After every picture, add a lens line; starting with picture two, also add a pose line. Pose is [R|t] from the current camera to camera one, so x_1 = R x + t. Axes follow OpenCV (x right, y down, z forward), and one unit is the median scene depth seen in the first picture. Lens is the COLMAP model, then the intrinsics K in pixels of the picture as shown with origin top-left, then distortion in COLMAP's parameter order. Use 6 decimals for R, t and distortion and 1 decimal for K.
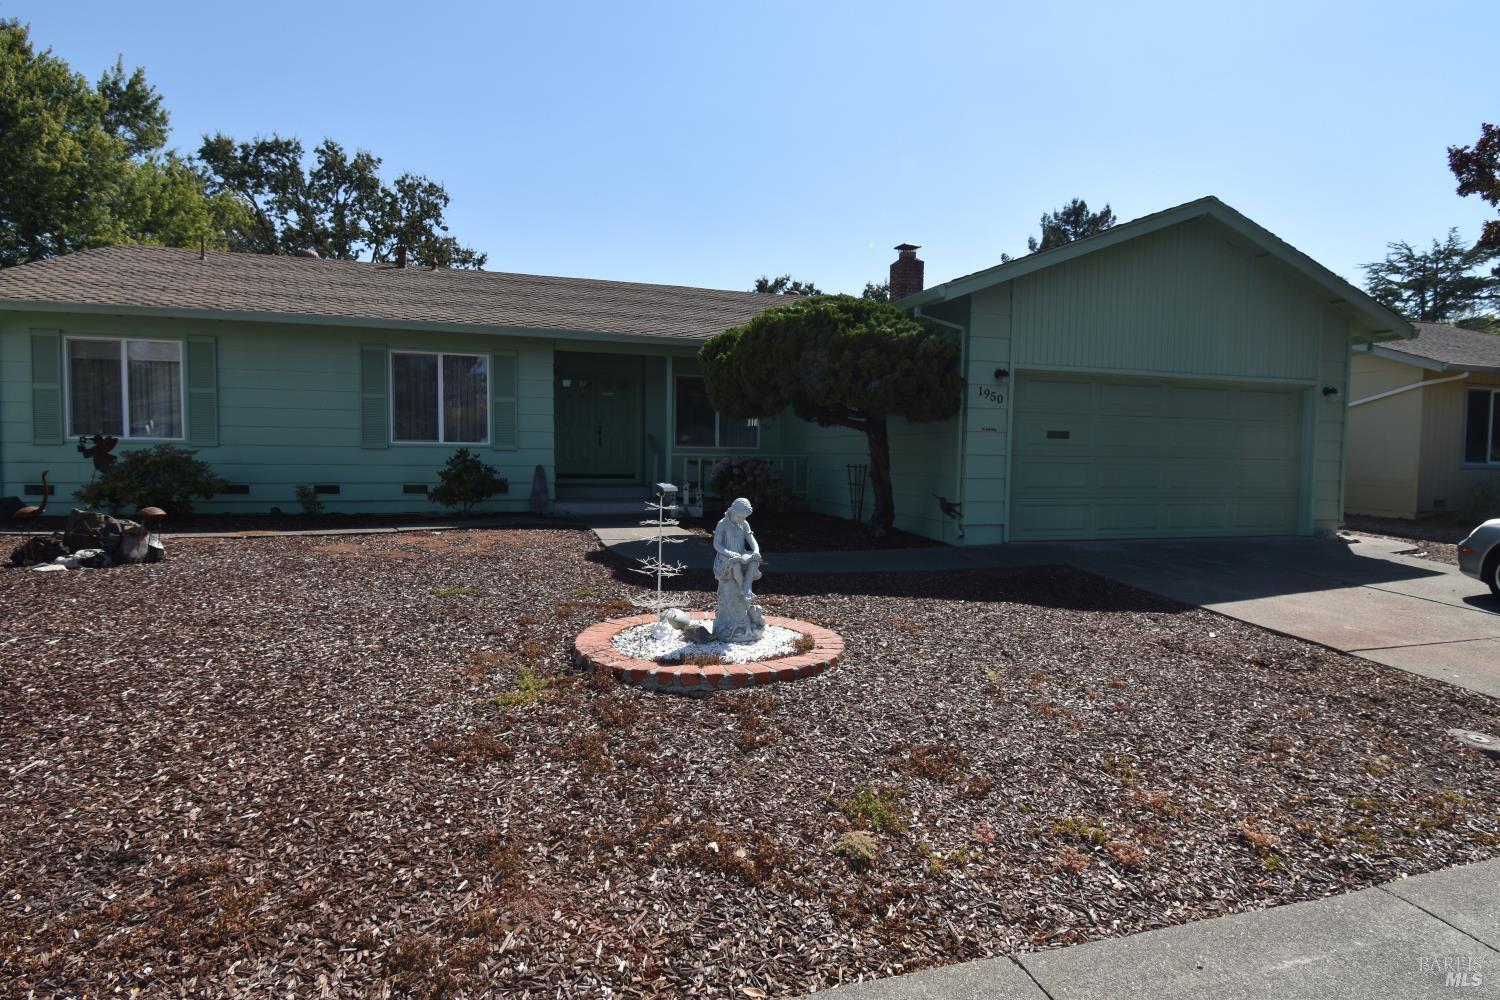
lens RADIAL K [[779.0, 0, 754.9], [0, 779.0, 505.3], [0, 0, 1]] dist [0.013376, -0.025787]
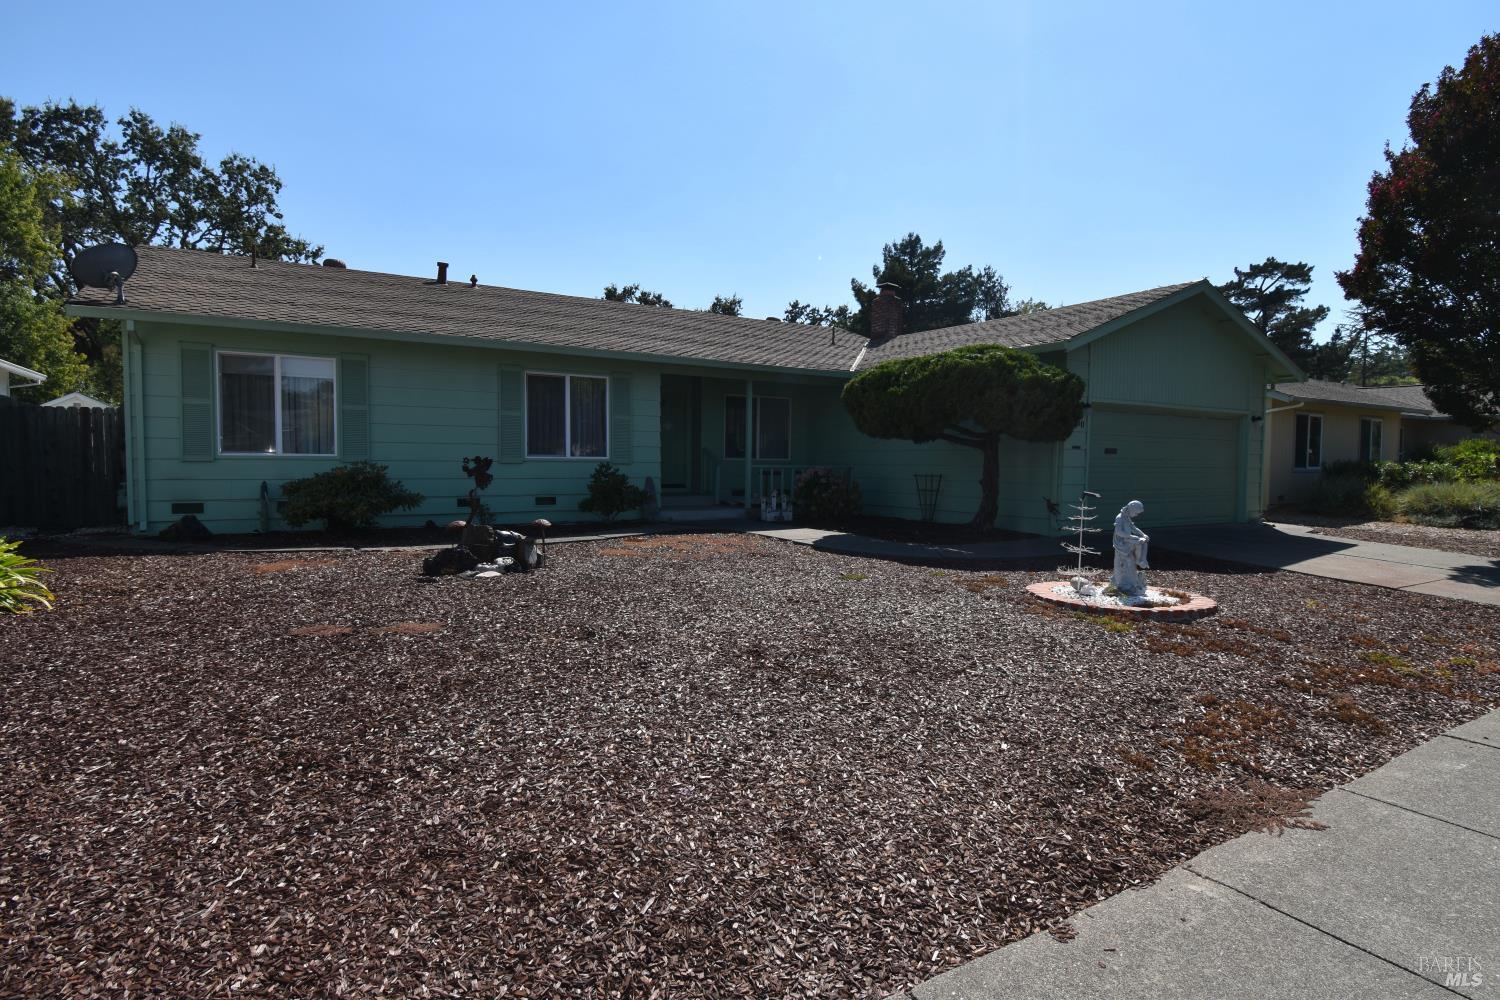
lens RADIAL K [[779.0, 0, 758.1], [0, 779.0, 506.0], [0, 0, 1]] dist [0.013376, -0.025787]
pose [[0.966794, -0.019820, 0.254786, -0.335350], [0.021469, 0.999763, -0.003693, -0.002849], [-0.254652, 0.009041, 0.966990, -0.084510]]
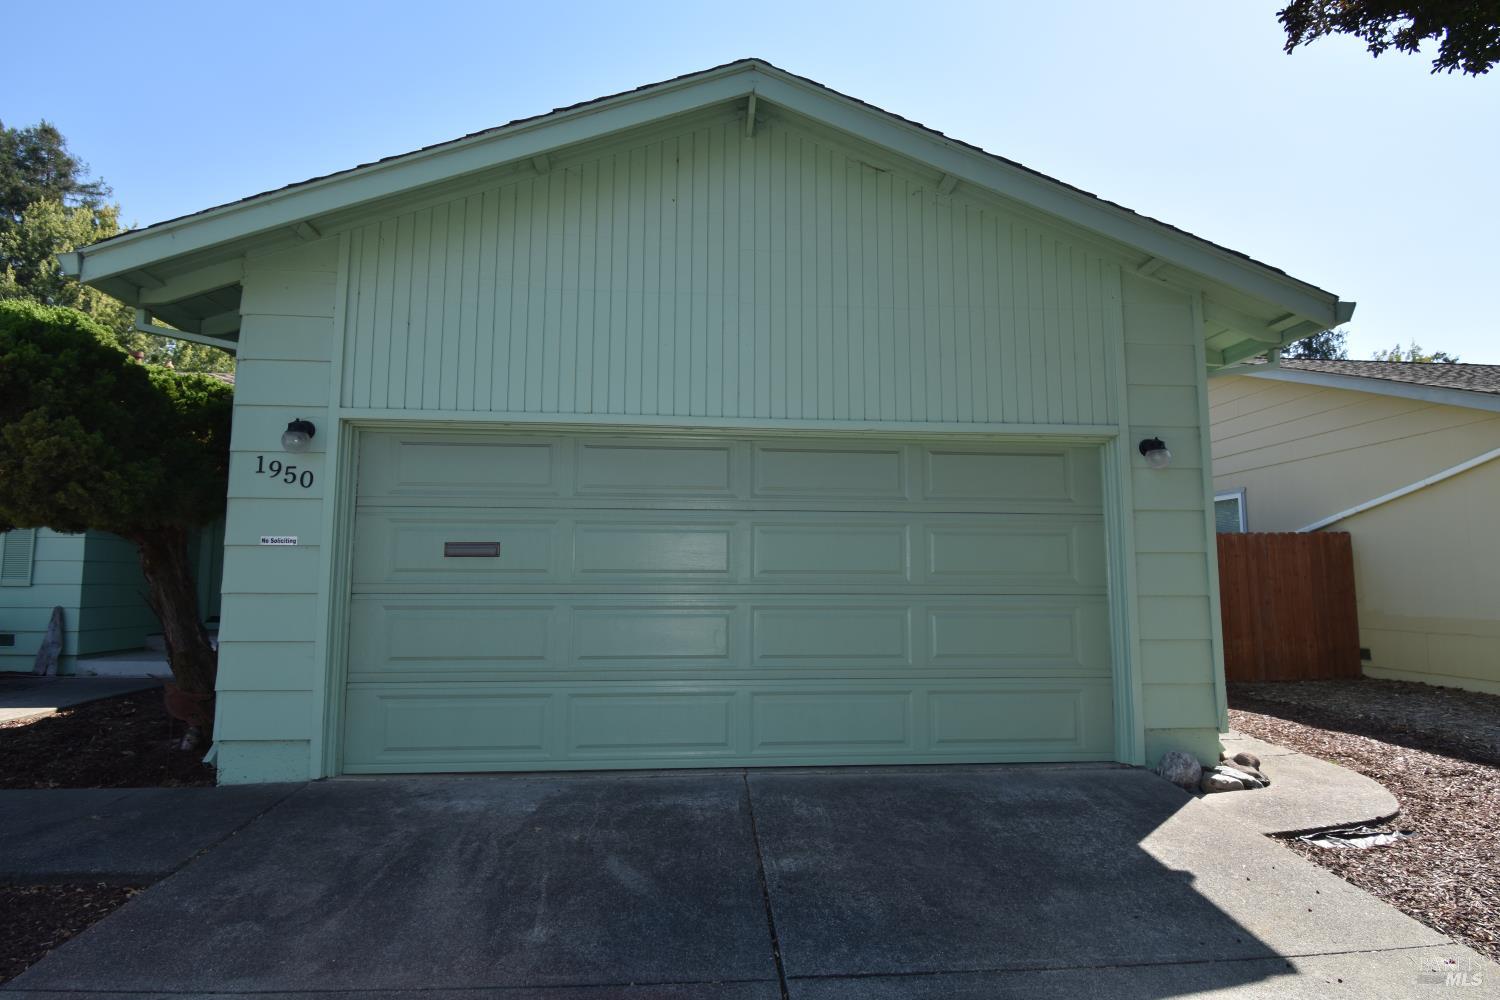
lens RADIAL K [[779.0, 0, 755.4], [0, 779.0, 503.6], [0, 0, 1]] dist [0.013376, -0.025787]
pose [[0.978282, -0.031491, -0.204874, 0.415787], [-0.002875, 0.986235, -0.165324, -0.023878], [0.207260, 0.162322, 0.964725, 0.349212]]
